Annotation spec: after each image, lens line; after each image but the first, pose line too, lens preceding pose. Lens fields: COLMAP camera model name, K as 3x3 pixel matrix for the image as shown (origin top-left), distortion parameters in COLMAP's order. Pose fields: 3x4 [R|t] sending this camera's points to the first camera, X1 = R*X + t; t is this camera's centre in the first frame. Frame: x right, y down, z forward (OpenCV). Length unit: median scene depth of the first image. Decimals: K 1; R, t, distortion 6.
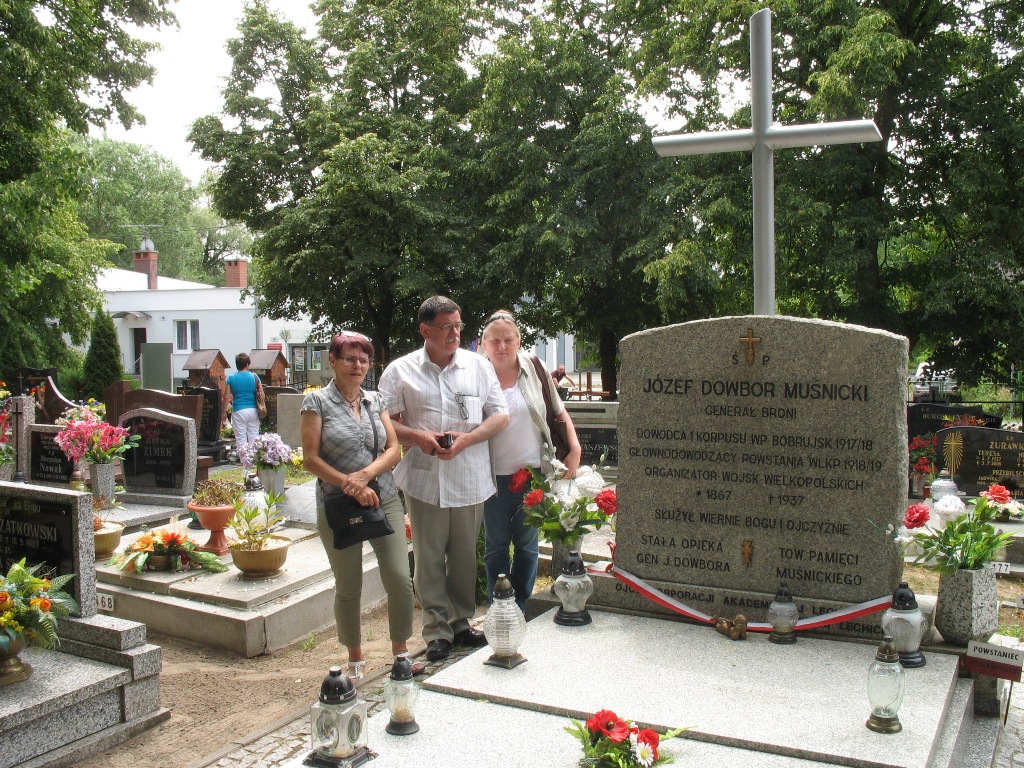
lens RADIAL K [[1058.3, 0, 512.0], [0, 1058.3, 384.0], [0, 0, 1]] dist [-0.178191, 0.185432]
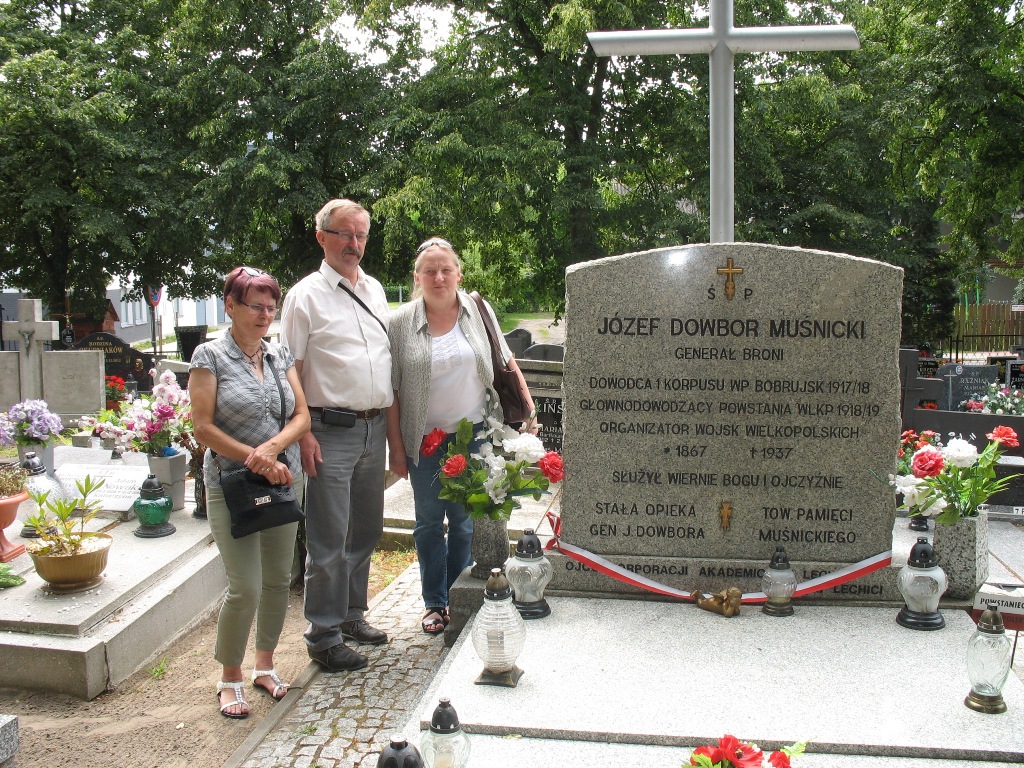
lens RADIAL K [[1058.3, 0, 512.0], [0, 1058.3, 384.0], [0, 0, 1]] dist [-0.178191, 0.185432]
pose [[0.944695, -0.036341, 0.325931, -0.220692], [0.020129, 0.998393, 0.052978, 0.001715], [-0.327332, -0.043487, 0.943908, 0.231323]]
